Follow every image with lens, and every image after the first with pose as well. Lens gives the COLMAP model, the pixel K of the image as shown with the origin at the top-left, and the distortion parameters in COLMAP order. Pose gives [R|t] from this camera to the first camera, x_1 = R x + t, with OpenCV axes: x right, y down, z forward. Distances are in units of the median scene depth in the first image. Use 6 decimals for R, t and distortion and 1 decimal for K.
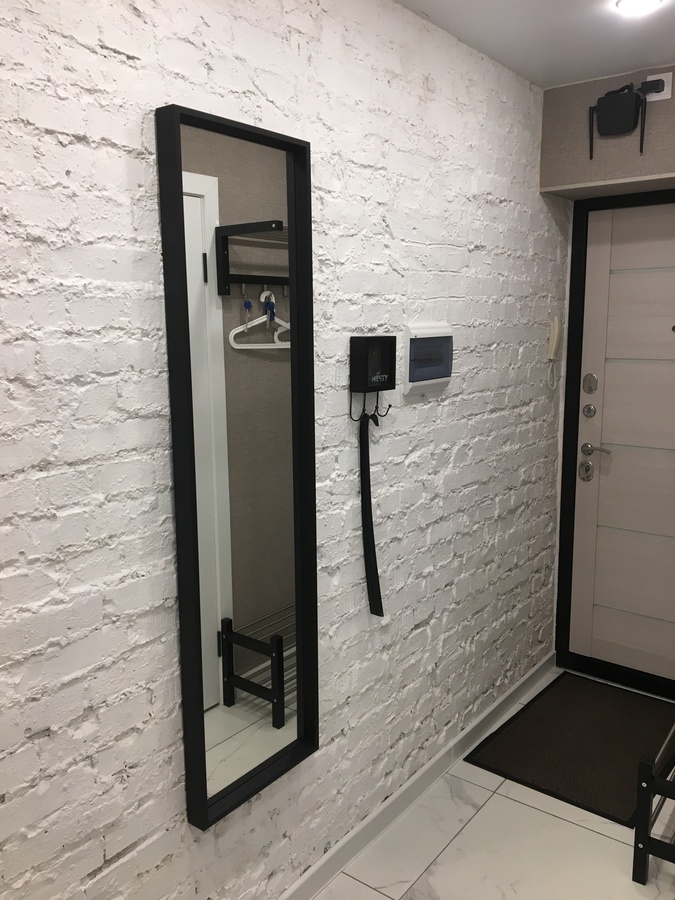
lens RADIAL K [[753.1, 0, 339.4], [0, 753.1, 445.0], [0, 0, 1]] dist [0.101693, -0.157787]
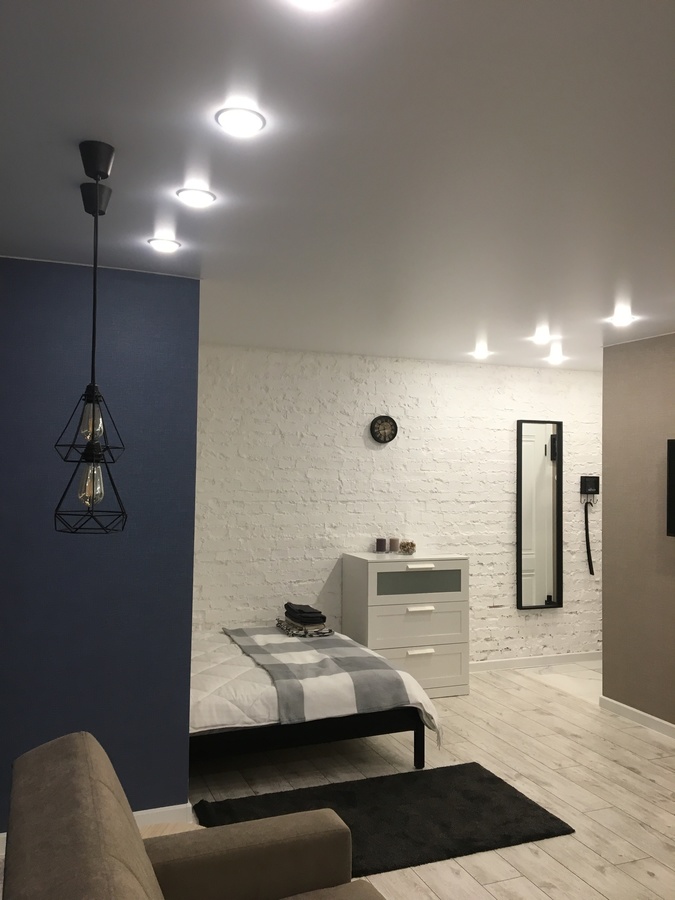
lens RADIAL K [[753.1, 0, 339.4], [0, 753.1, 445.0], [0, 0, 1]] dist [0.101693, -0.157787]
pose [[0.857067, 0.003333, -0.515194, 0.726900], [-0.104219, 0.980427, -0.167035, 0.335584], [0.504554, 0.196853, 0.840639, -2.020622]]
